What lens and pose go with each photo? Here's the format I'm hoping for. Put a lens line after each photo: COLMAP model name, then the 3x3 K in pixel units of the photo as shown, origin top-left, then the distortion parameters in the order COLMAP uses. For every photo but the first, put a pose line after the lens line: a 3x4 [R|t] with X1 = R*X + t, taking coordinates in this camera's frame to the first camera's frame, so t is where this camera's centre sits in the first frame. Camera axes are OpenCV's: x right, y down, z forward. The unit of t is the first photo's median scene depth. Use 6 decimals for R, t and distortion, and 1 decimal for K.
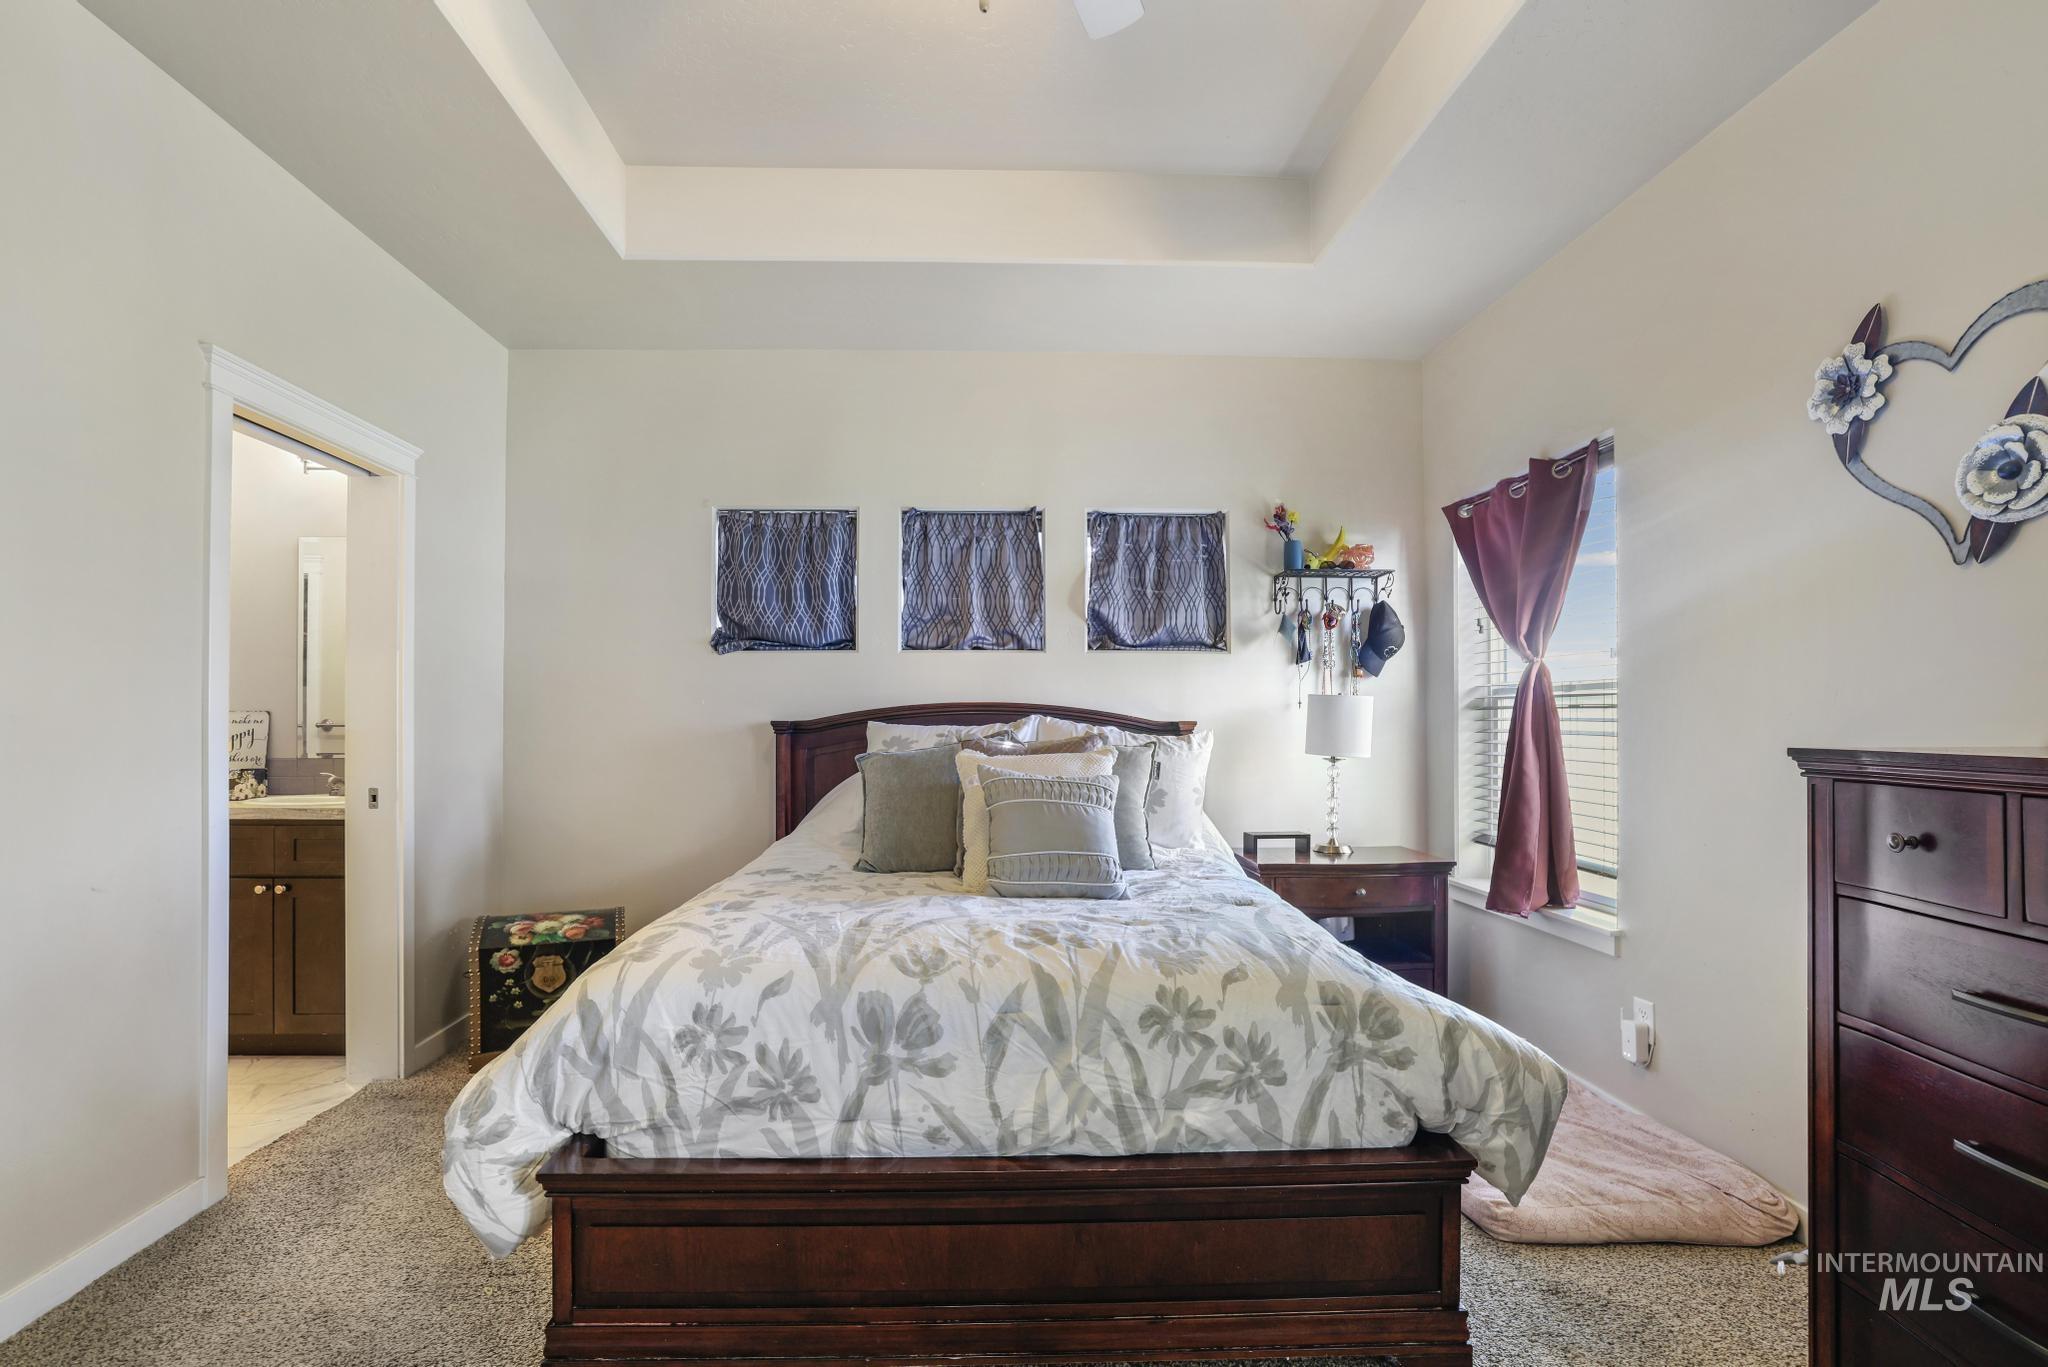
lens RADIAL K [[917.5, 0, 1017.2], [0, 917.5, 719.6], [0, 0, 1]] dist [-0.037544, 0.021236]
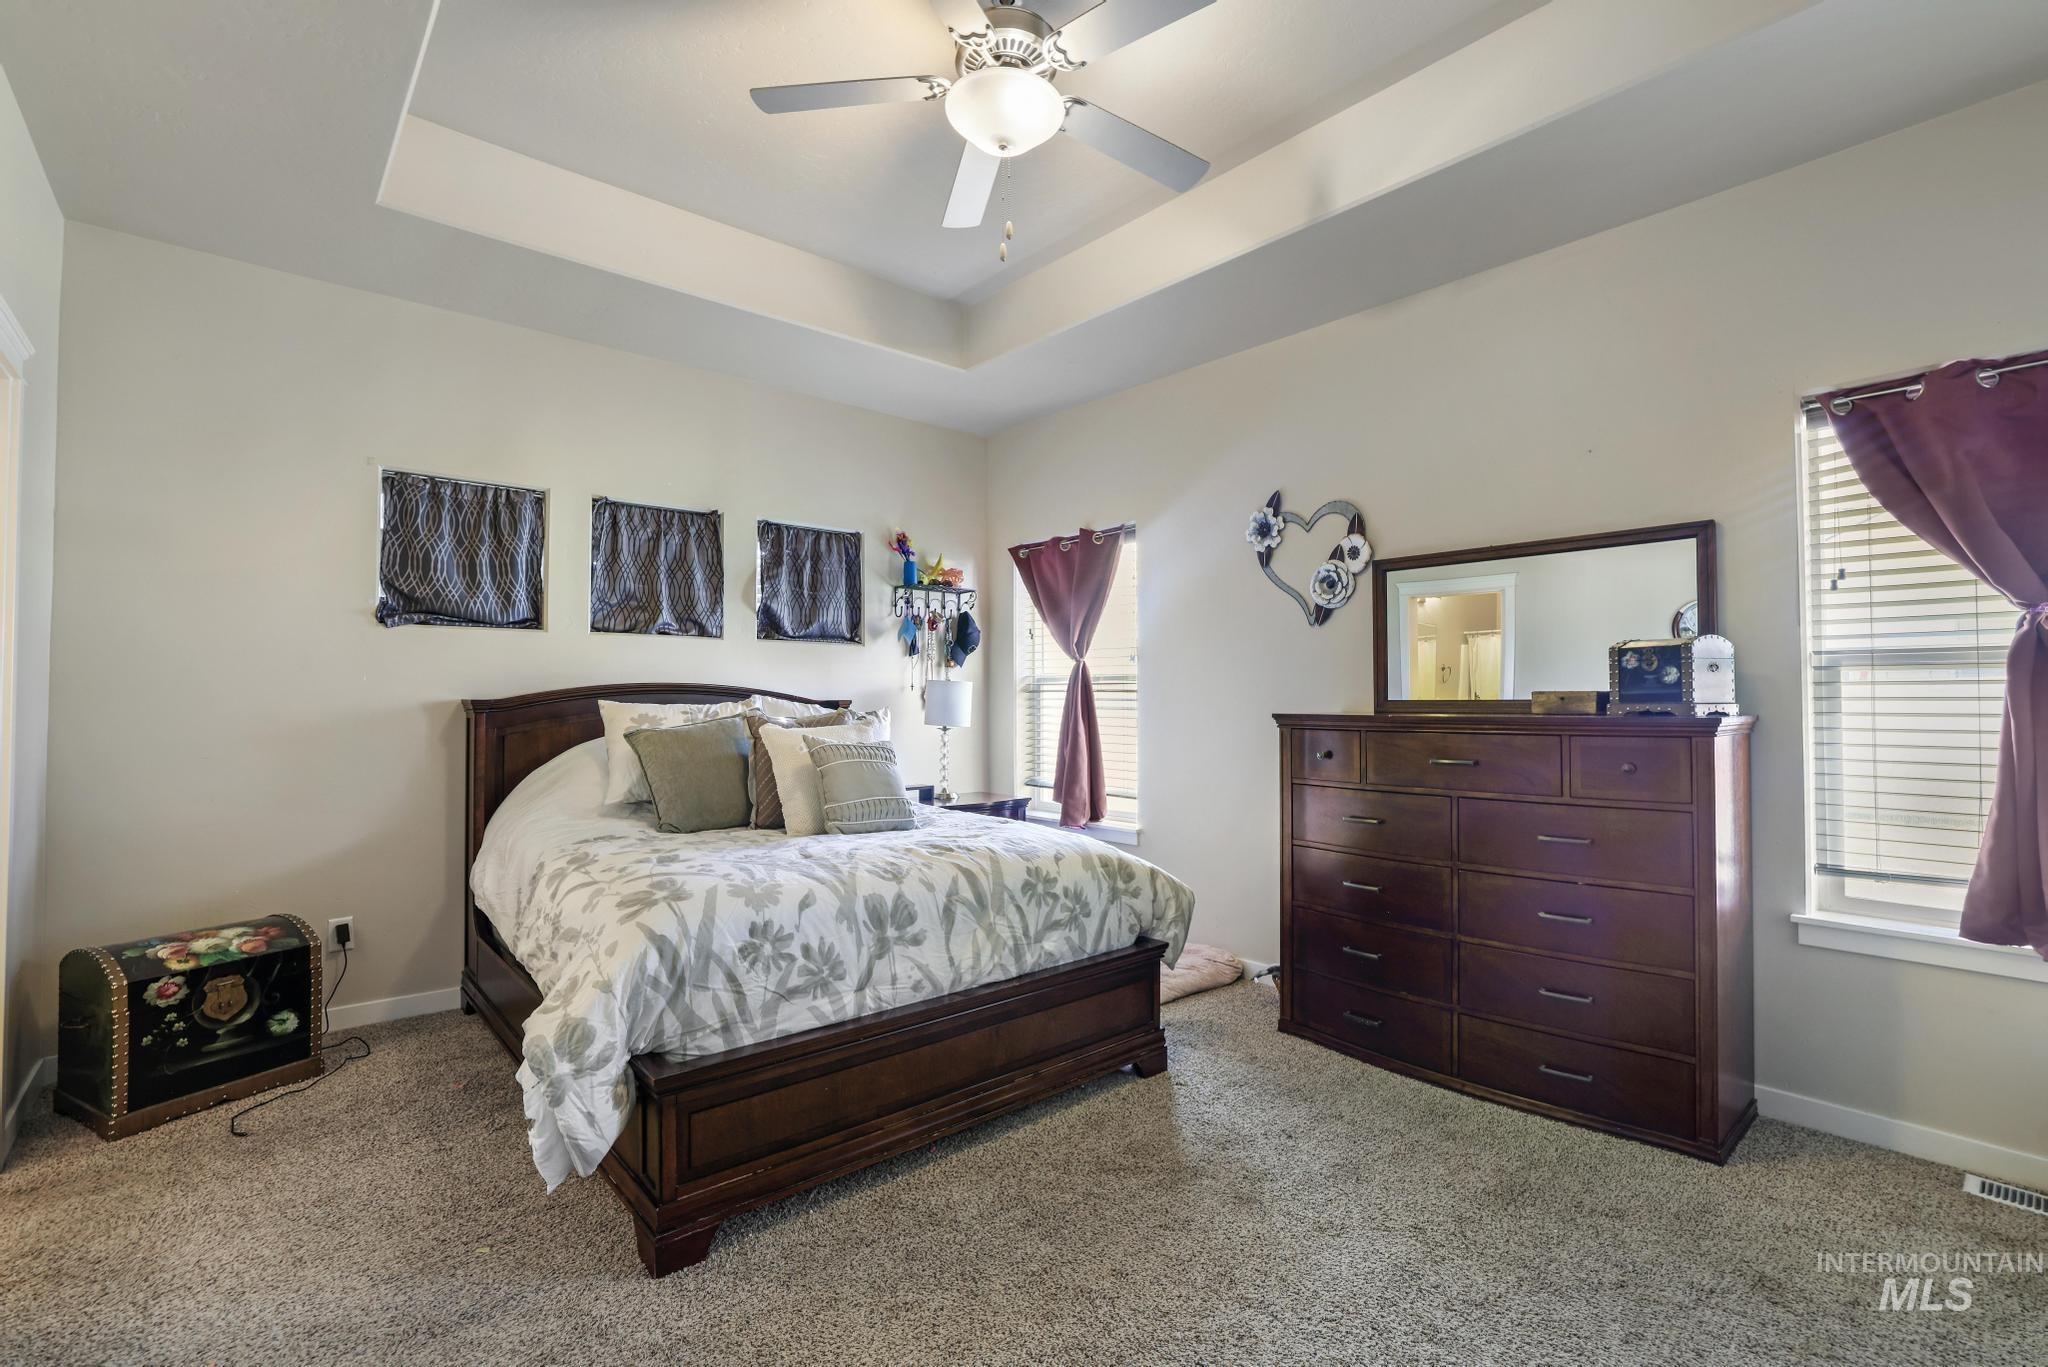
lens RADIAL K [[890.6, 0, 1017.6], [0, 890.6, 691.2], [0, 0, 1]] dist [0.002165, 0.000307]
pose [[0.784633, 0.005135, 0.619939, -0.687320], [-0.001498, 0.999978, -0.006387, -0.004561], [-0.619958, 0.004082, 0.784624, -0.175735]]
